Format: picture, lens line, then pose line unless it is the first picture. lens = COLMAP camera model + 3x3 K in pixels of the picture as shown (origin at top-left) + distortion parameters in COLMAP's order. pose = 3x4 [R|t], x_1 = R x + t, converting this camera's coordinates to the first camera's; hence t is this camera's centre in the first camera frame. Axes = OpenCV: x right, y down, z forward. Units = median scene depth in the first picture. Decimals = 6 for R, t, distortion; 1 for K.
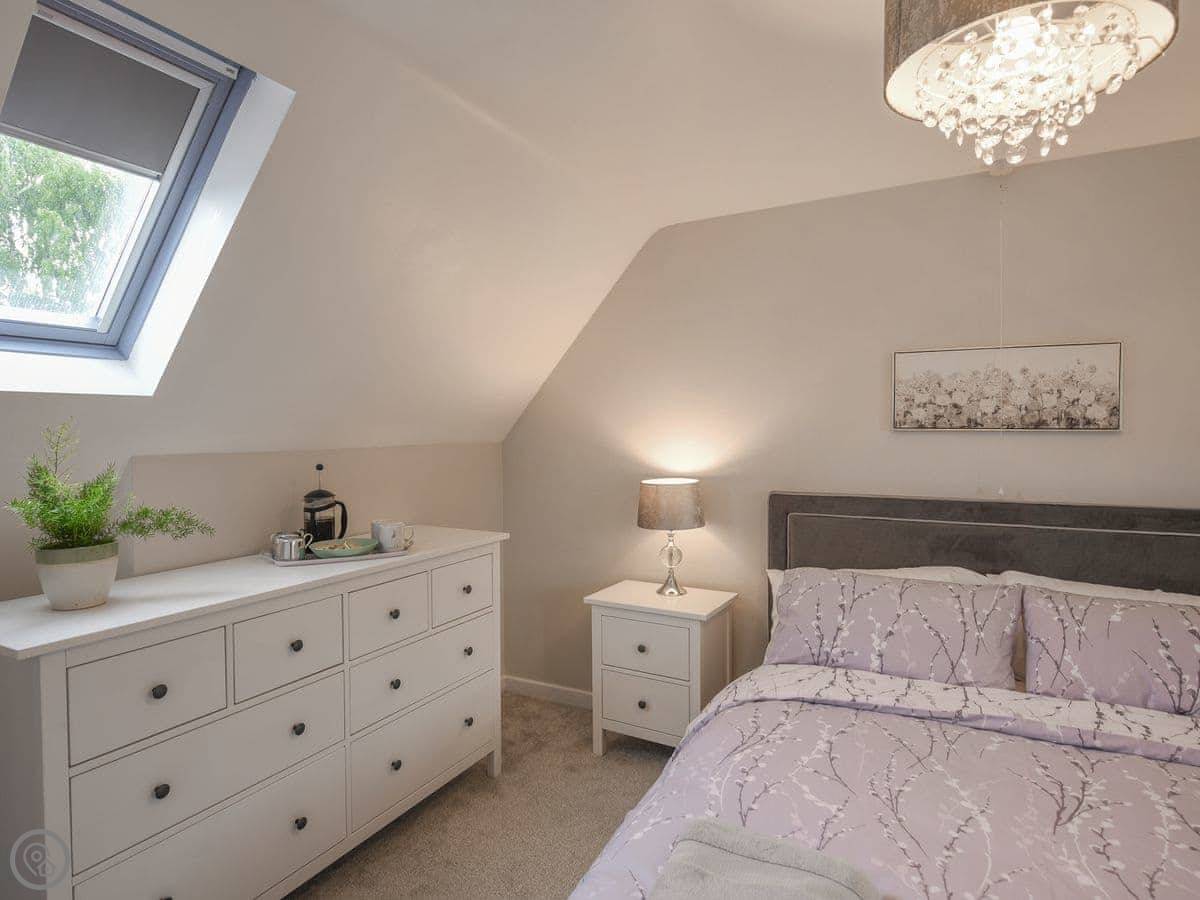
lens RADIAL K [[670.0, 0, 597.4], [0, 670.0, 447.0], [0, 0, 1]] dist [-0.011037, 0.002108]
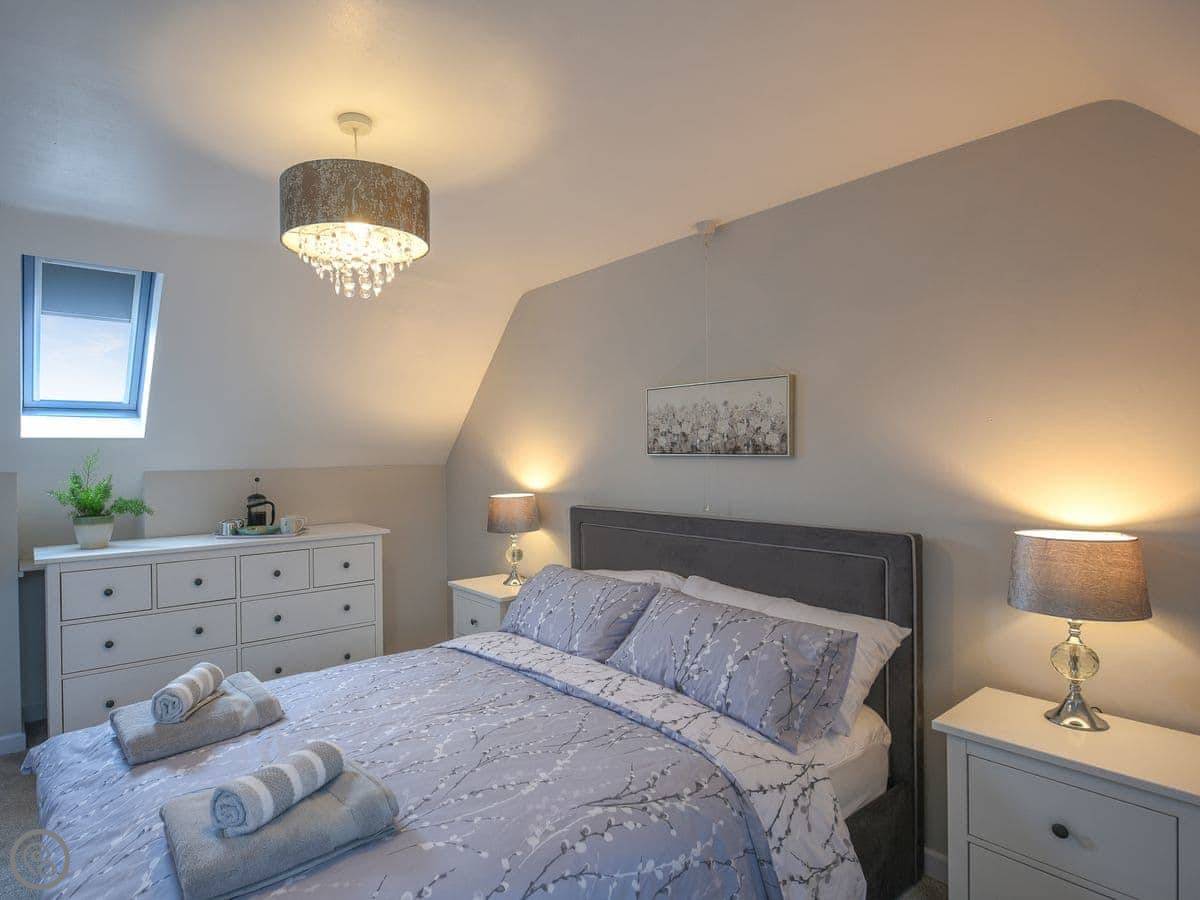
lens RADIAL K [[670.0, 0, 539.6], [0, 670.0, 455.7], [0, 0, 1]] dist [-0.011037, 0.002108]
pose [[0.915916, -0.001788, -0.401367, 0.823833], [-0.005835, 0.999825, -0.017768, -0.002079], [0.401328, 0.018616, 0.915745, -0.181517]]
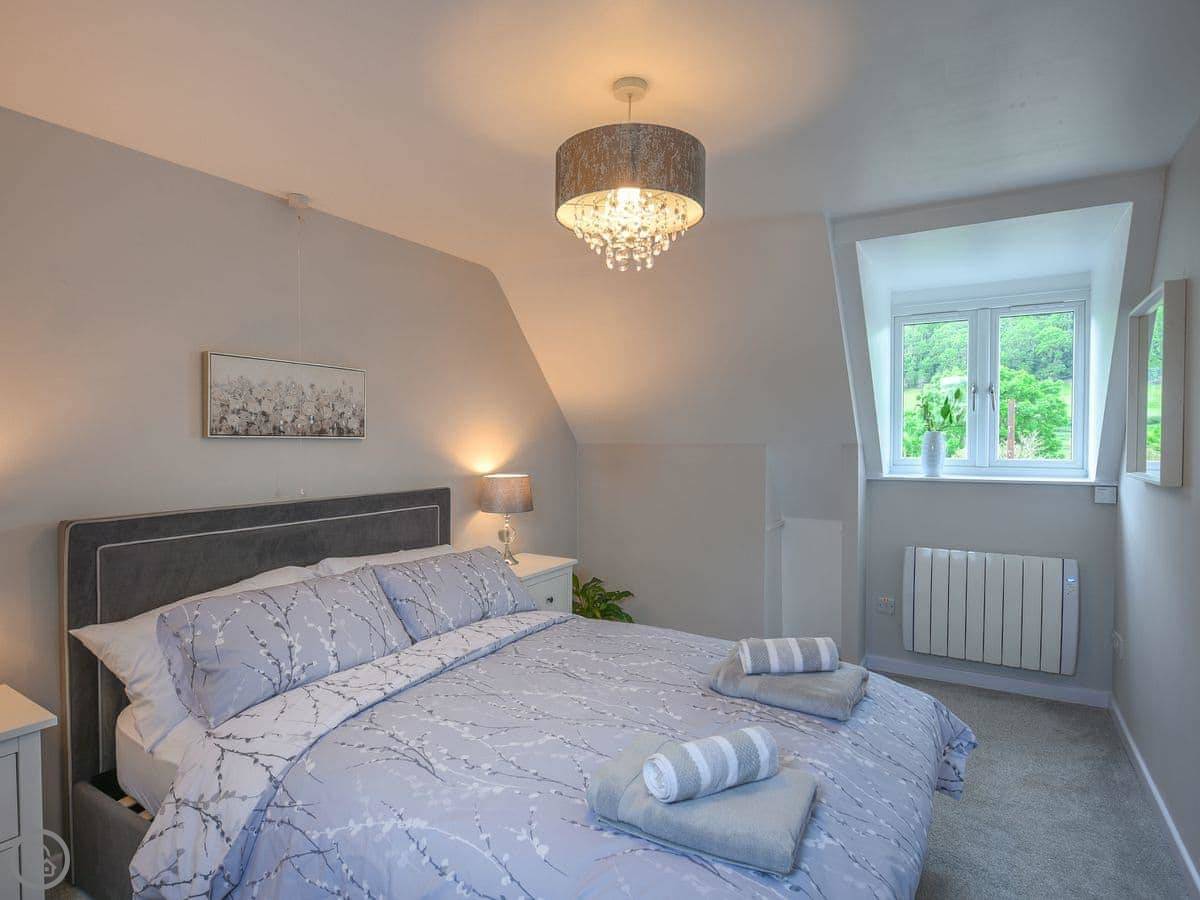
lens RADIAL K [[670.0, 0, 590.9], [0, 670.0, 443.9], [0, 0, 1]] dist [-0.011037, 0.002108]
pose [[0.037942, -0.009914, 0.999231, -0.514977], [0.014728, 0.999848, 0.009361, -0.017799], [-0.999171, 0.014361, 0.038082, 0.481591]]
